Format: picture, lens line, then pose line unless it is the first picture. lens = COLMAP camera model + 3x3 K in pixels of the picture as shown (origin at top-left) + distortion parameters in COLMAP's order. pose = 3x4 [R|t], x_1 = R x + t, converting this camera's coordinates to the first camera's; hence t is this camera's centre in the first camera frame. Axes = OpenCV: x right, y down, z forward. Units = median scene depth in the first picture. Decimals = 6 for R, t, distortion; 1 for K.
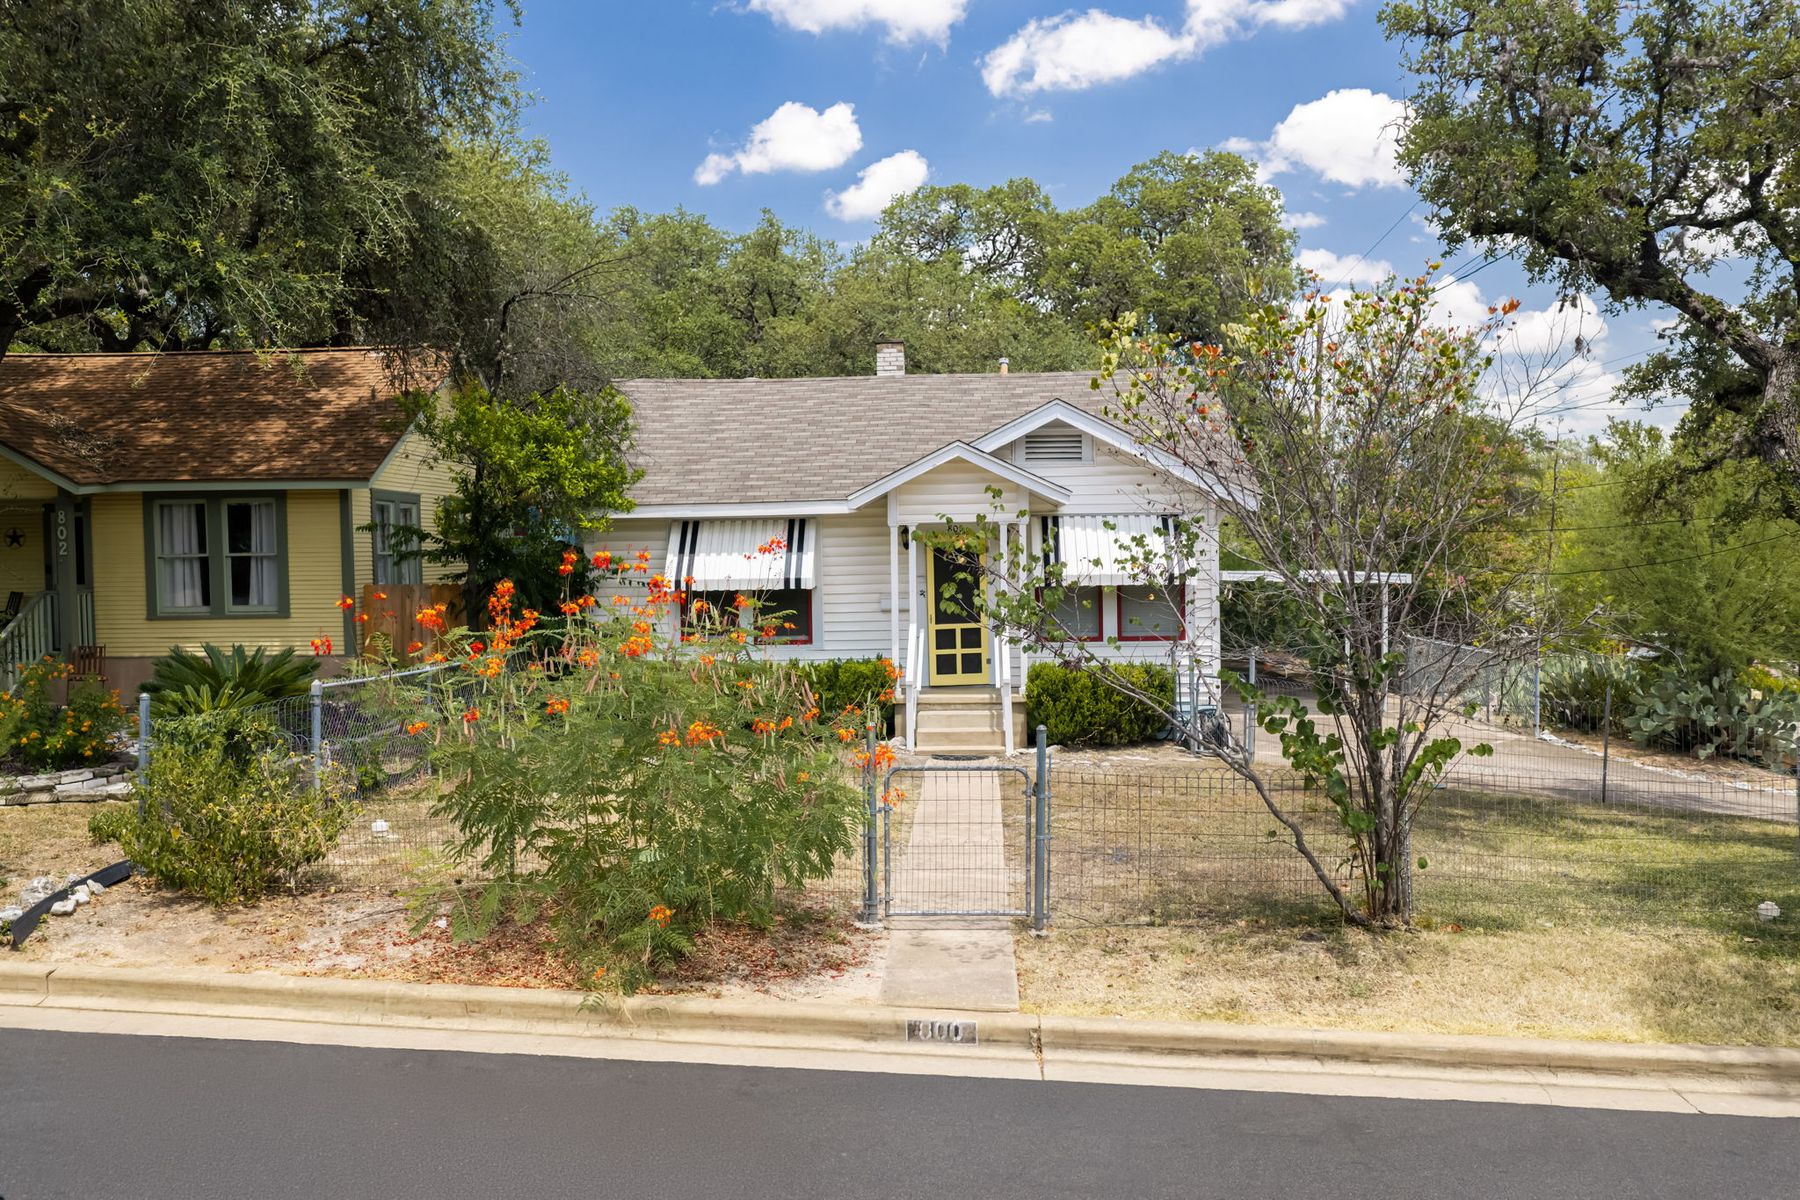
lens RADIAL K [[1397.0, 0, 894.2], [0, 1397.0, 604.1], [0, 0, 1]] dist [0.012992, 0.001525]
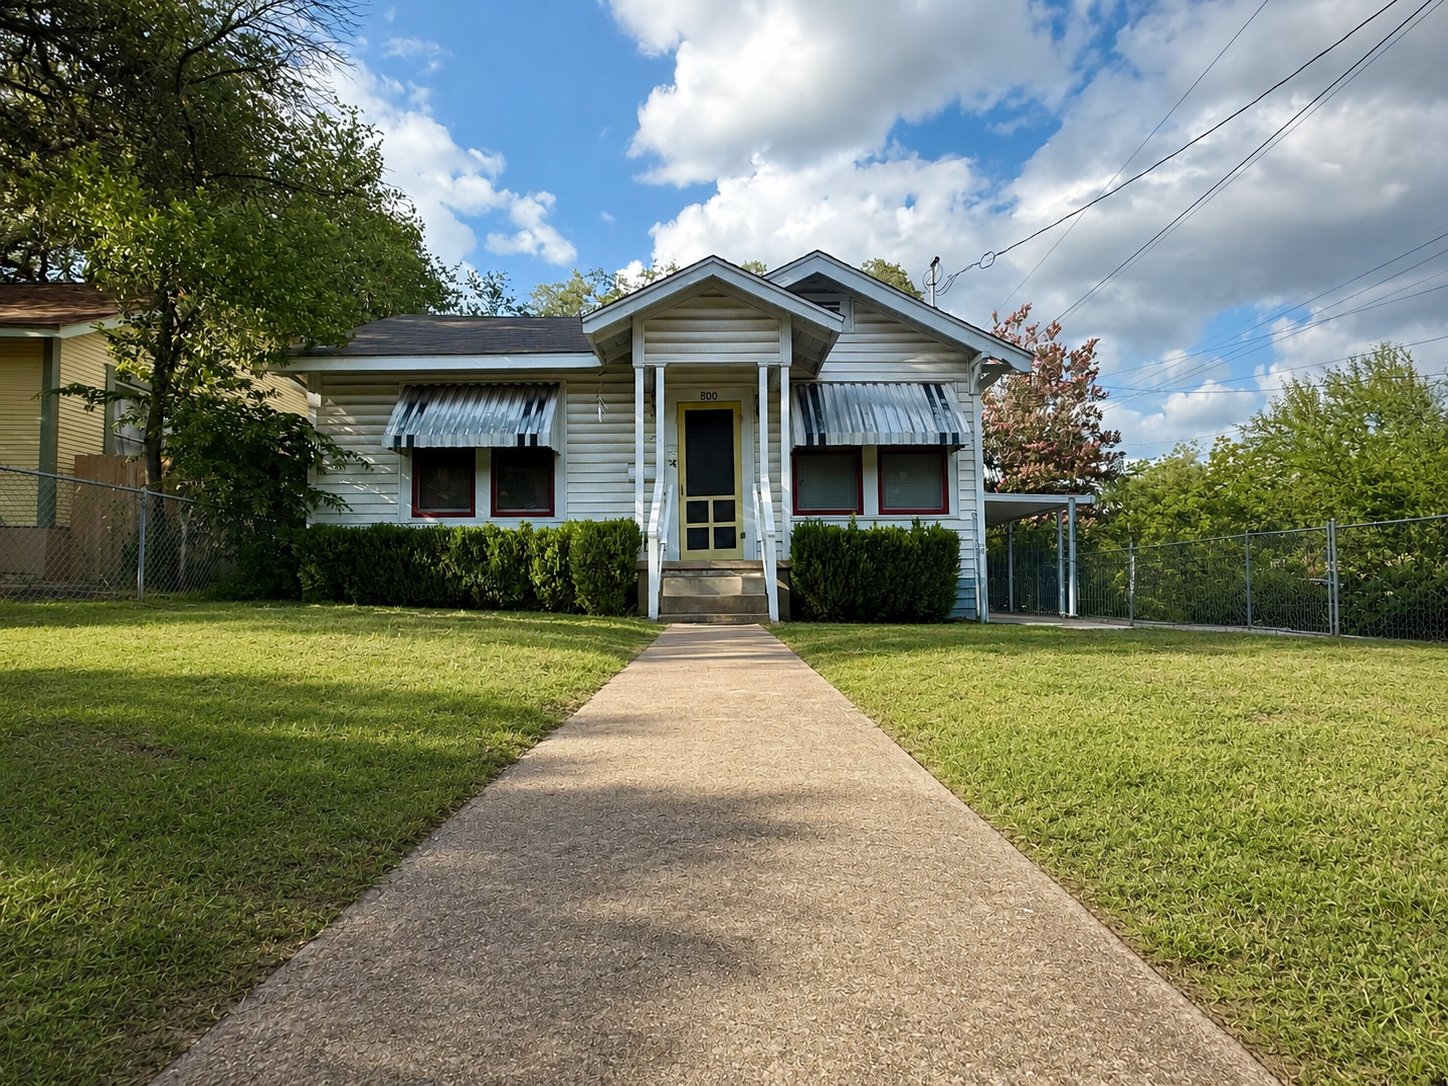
lens RADIAL K [[709.8, 0, 724.0], [0, 709.8, 543.0], [0, 0, 1]] dist [0.003042, 0.000462]
pose [[0.997437, 0.010843, 0.070726, 0.021555], [-0.004155, 0.995561, -0.094031, 0.091546], [-0.071432, 0.093496, 0.993054, 0.535039]]
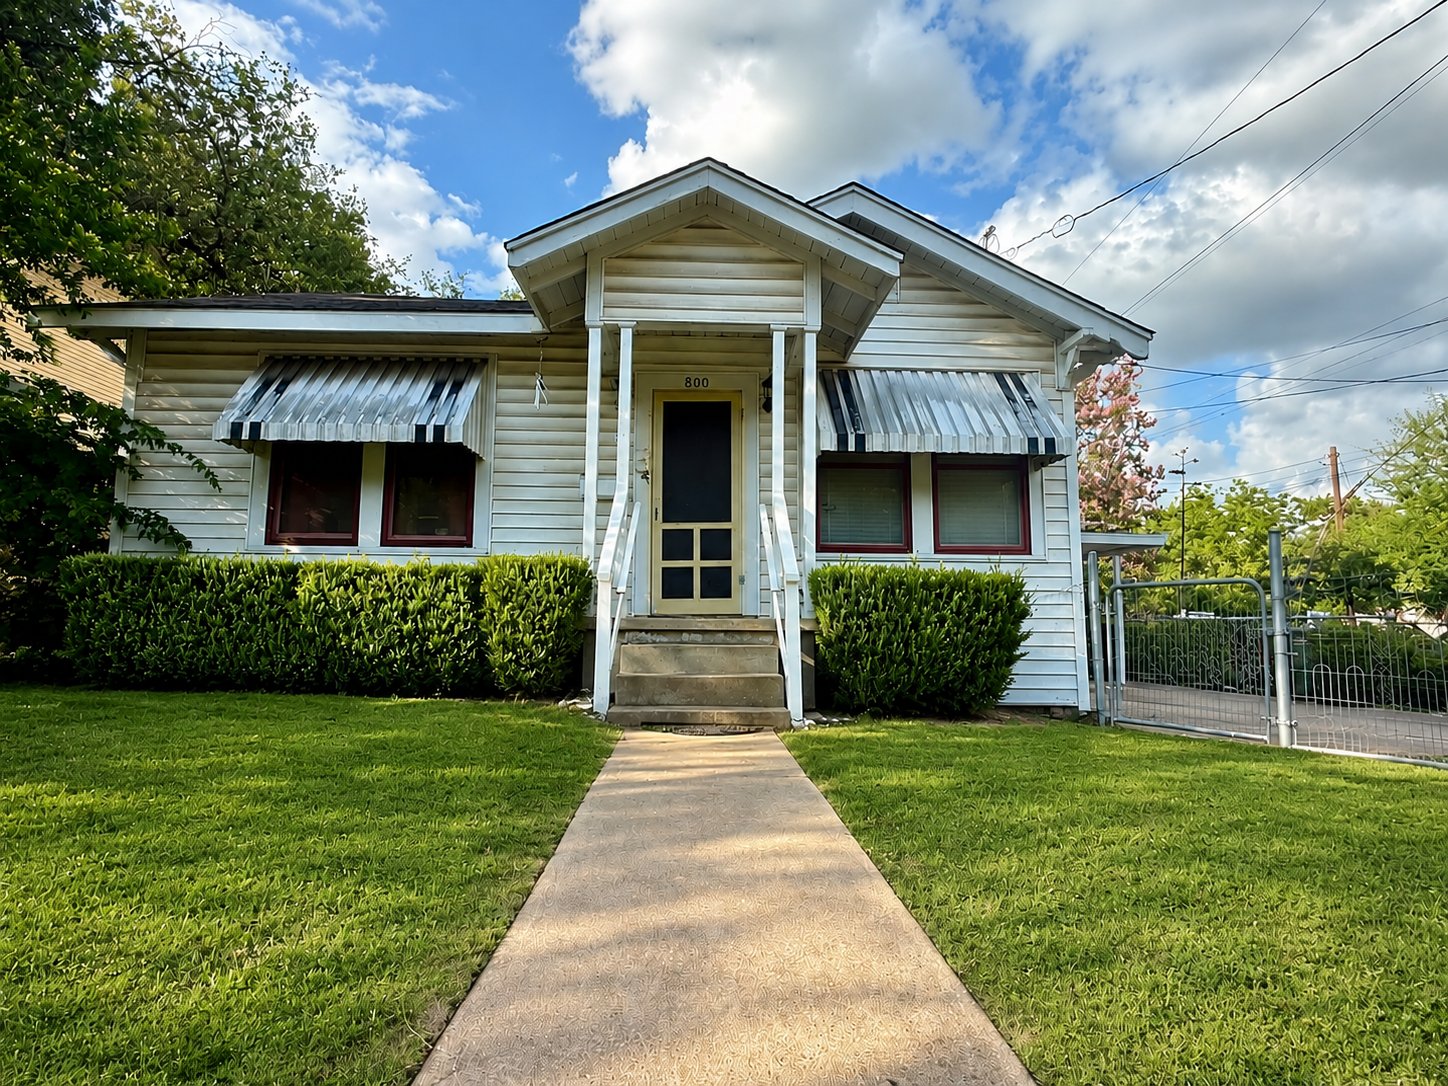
lens RADIAL K [[709.8, 0, 724.0], [0, 709.8, 543.0], [0, 0, 1]] dist [0.003042, 0.000462]
pose [[0.994991, 0.034361, 0.093878, 0.027584], [-0.020060, 0.988599, -0.149233, 0.074743], [-0.097935, 0.146602, 0.984336, 0.676609]]
